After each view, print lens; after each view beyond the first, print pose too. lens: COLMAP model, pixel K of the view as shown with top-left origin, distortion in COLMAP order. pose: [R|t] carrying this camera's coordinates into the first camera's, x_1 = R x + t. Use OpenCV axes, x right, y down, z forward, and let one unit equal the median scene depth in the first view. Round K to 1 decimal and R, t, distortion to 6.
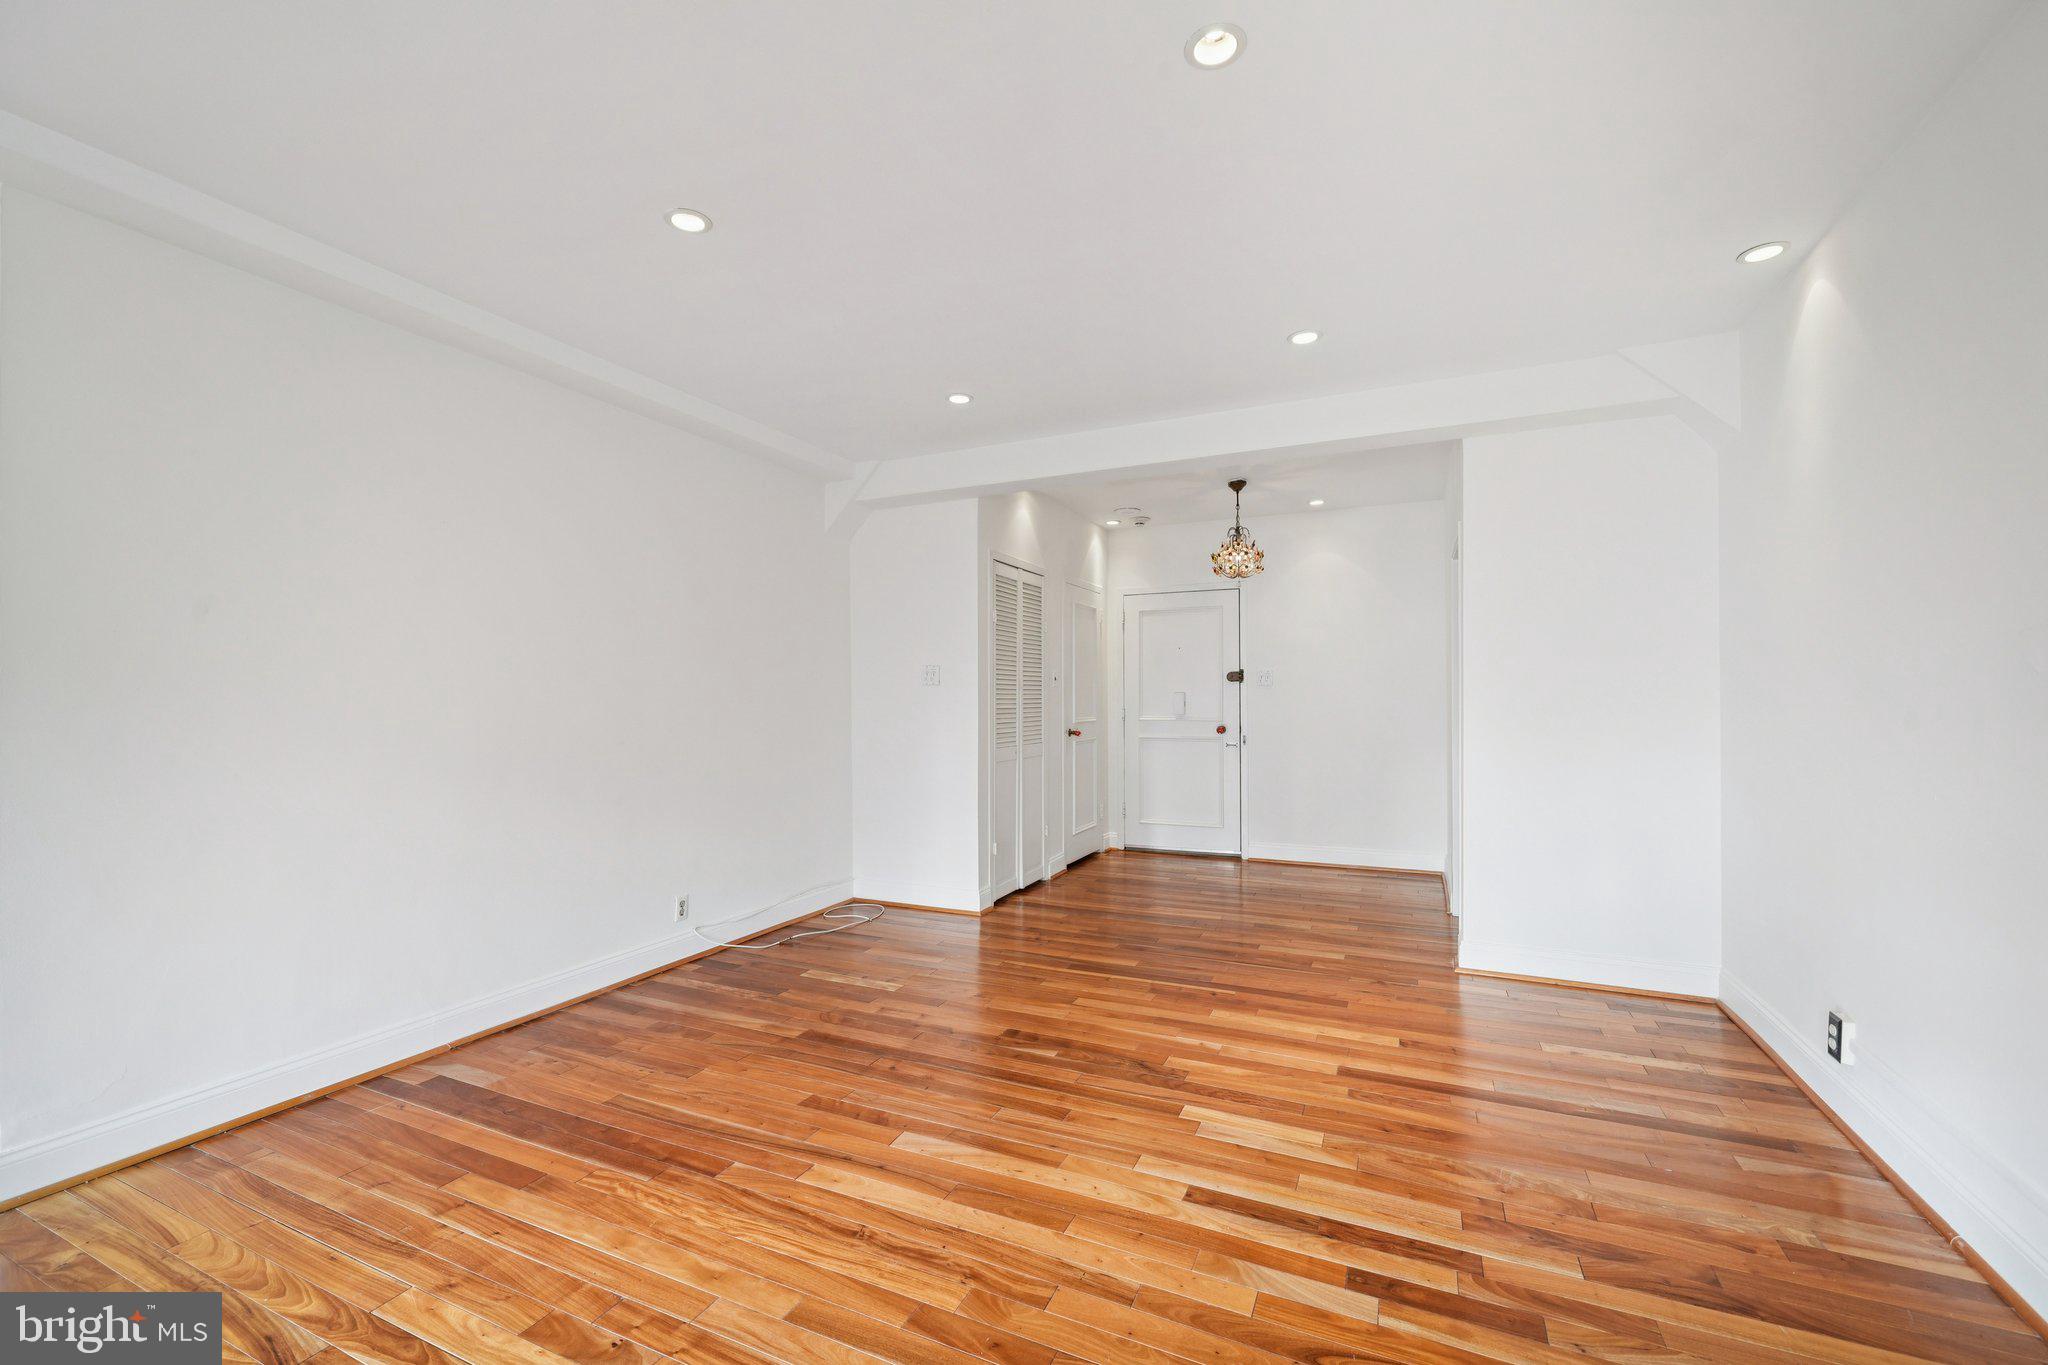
lens RADIAL K [[839.1, 0, 1022.4], [0, 839.1, 689.3], [0, 0, 1]] dist [-0.001095, -0.000008]
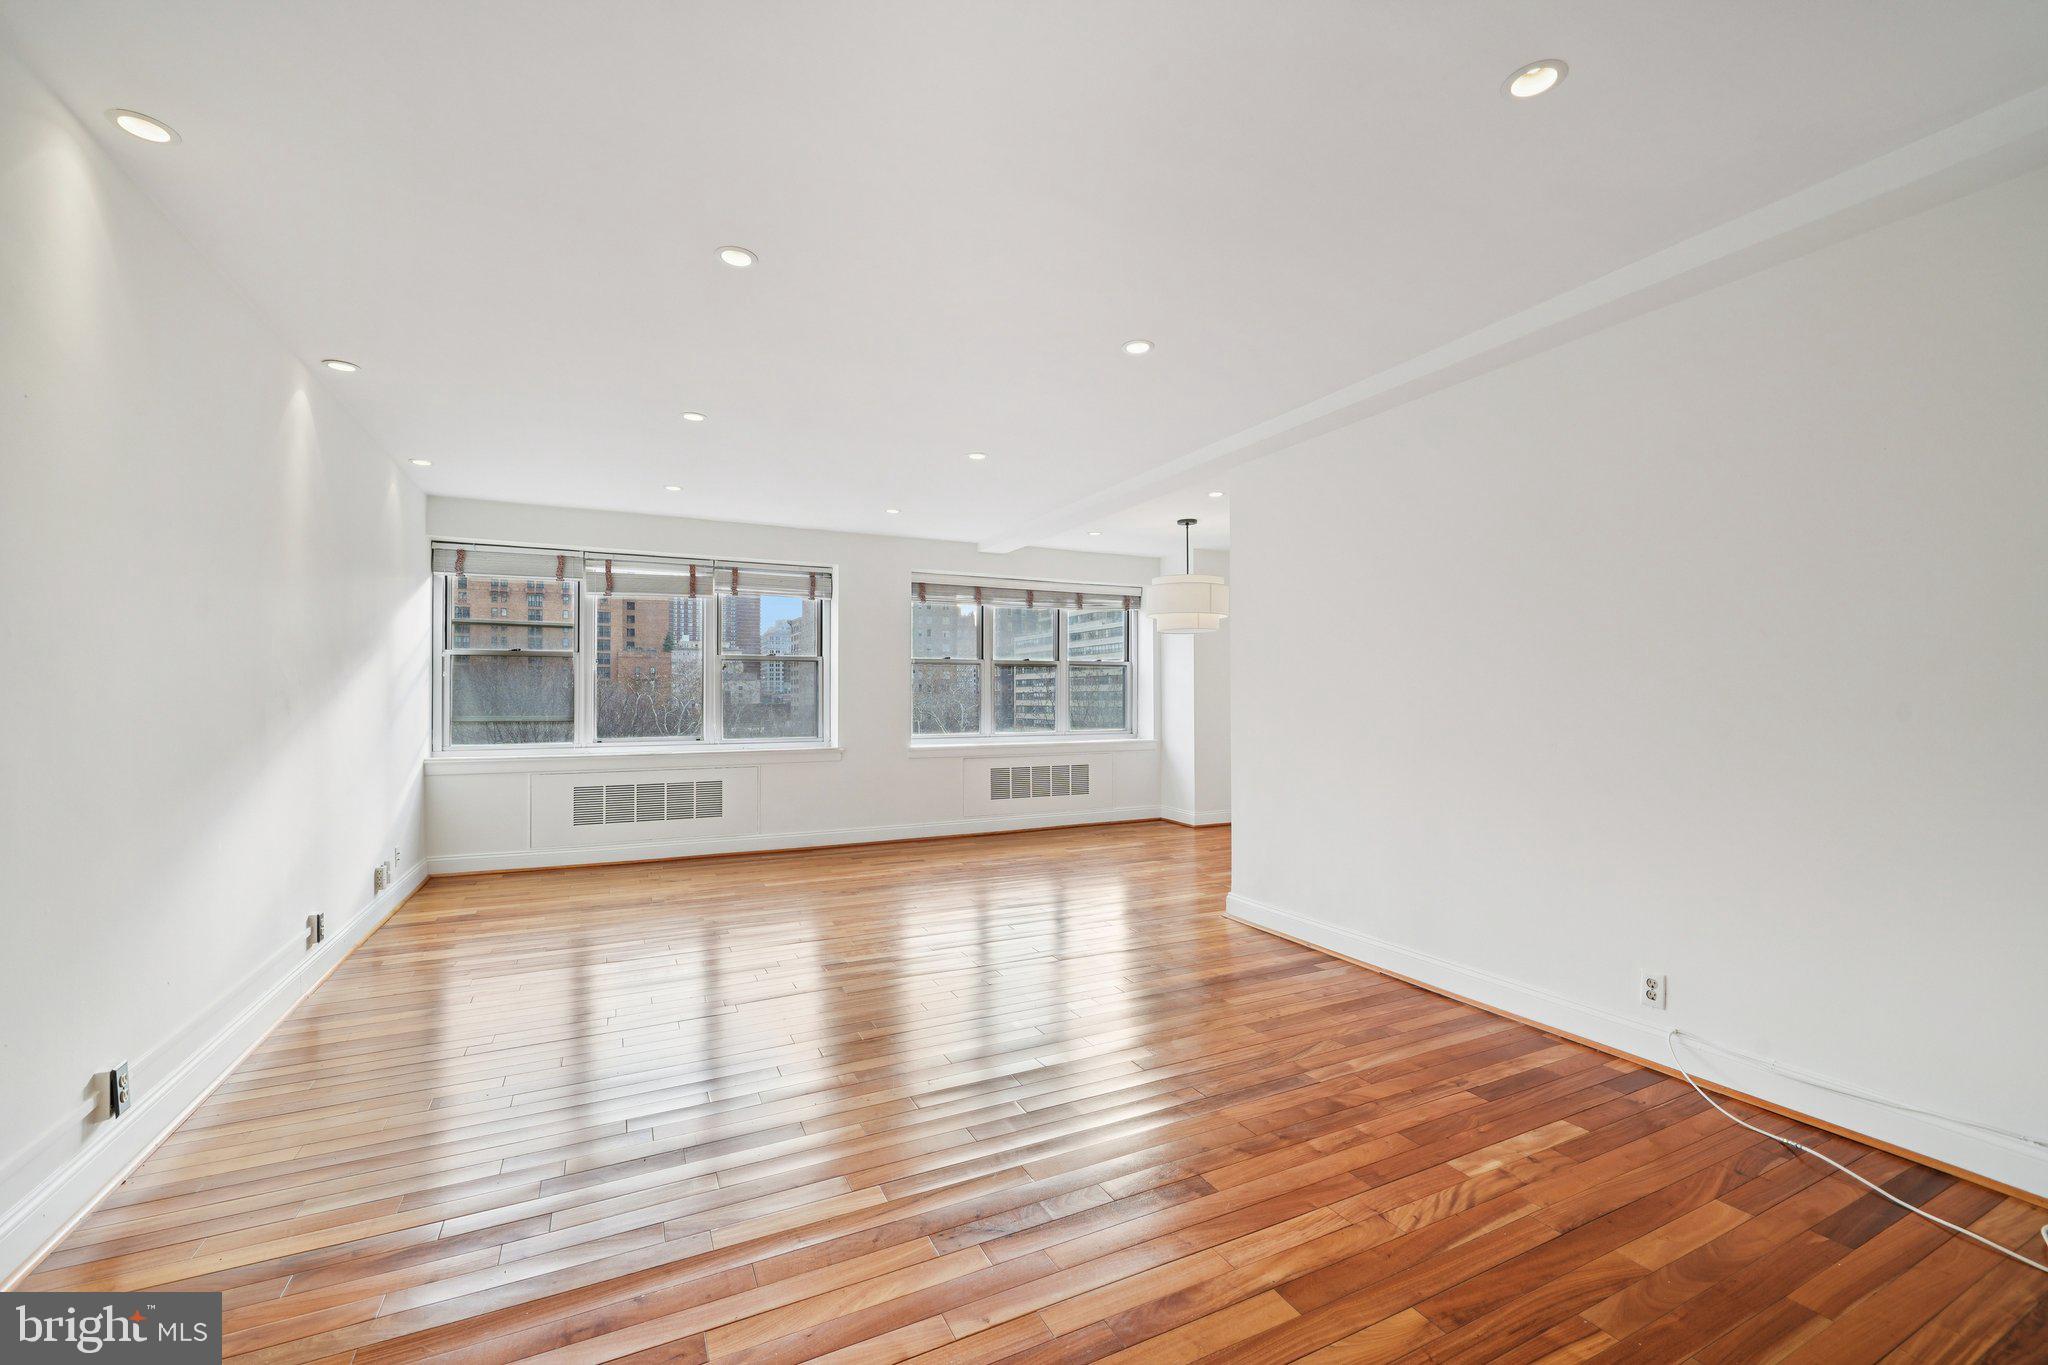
lens RADIAL K [[839.1, 0, 1022.4], [0, 839.1, 689.3], [0, 0, 1]] dist [-0.001095, -0.000008]
pose [[-0.627198, -0.000987, -0.778859, 0.391499], [0.013829, 0.999827, -0.012404, 0.005352], [0.778737, -0.018551, -0.627076, 0.838485]]
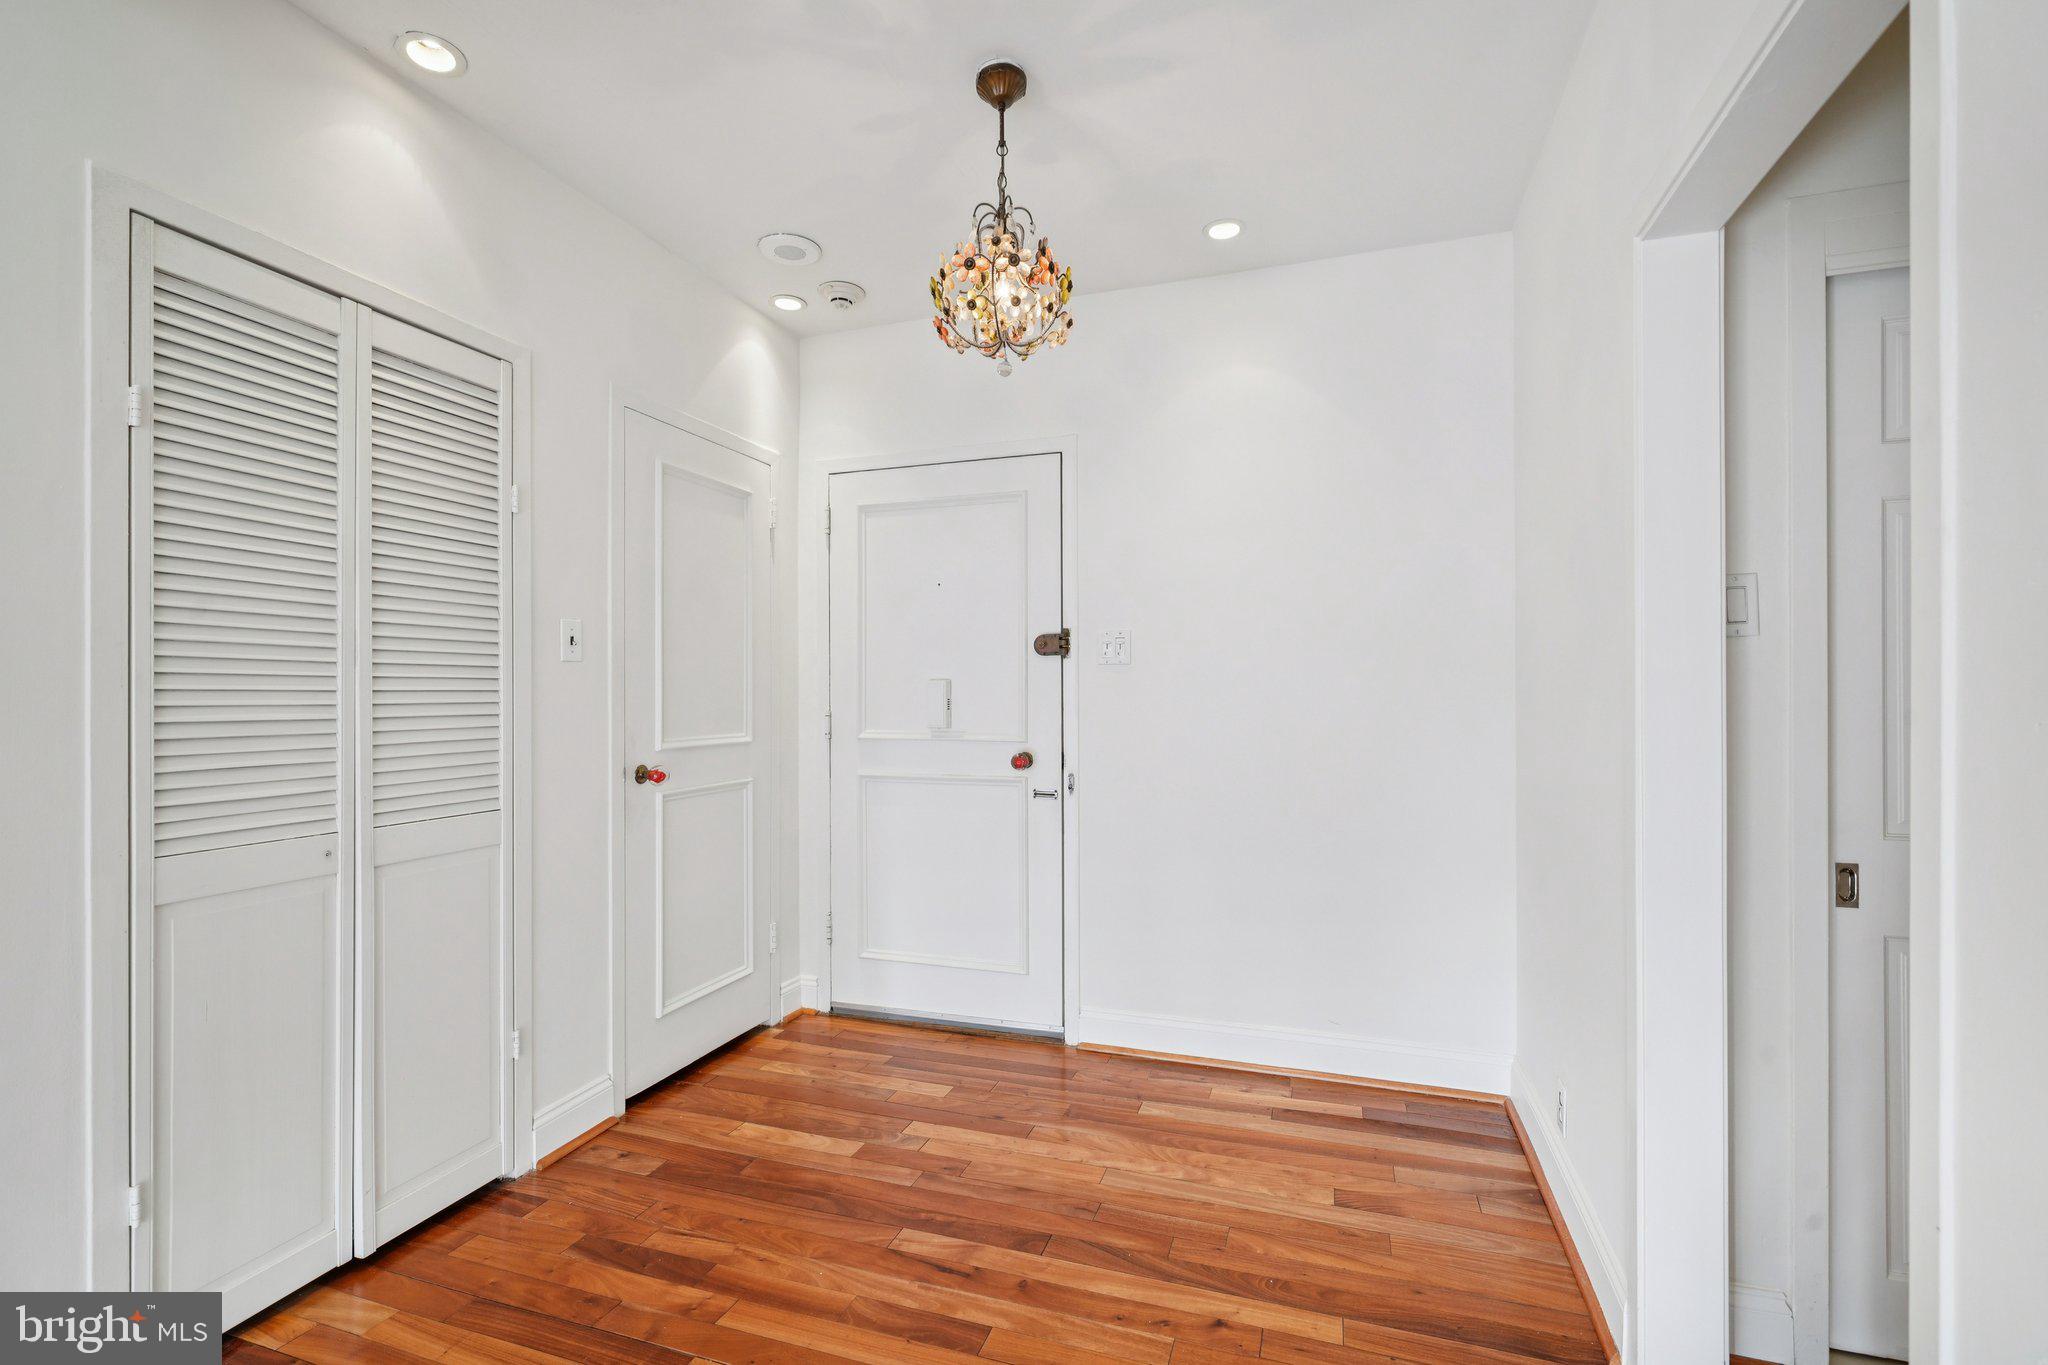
lens RADIAL K [[901.7, 0, 1022.6], [0, 901.7, 694.5], [0, 0, 1]] dist [-0.001190, -0.000153]
pose [[0.994901, 0.000847, 0.100851, 0.245543], [-0.001928, 0.999942, 0.010627, 0.008724], [-0.100836, -0.010767, 0.994845, 0.670762]]
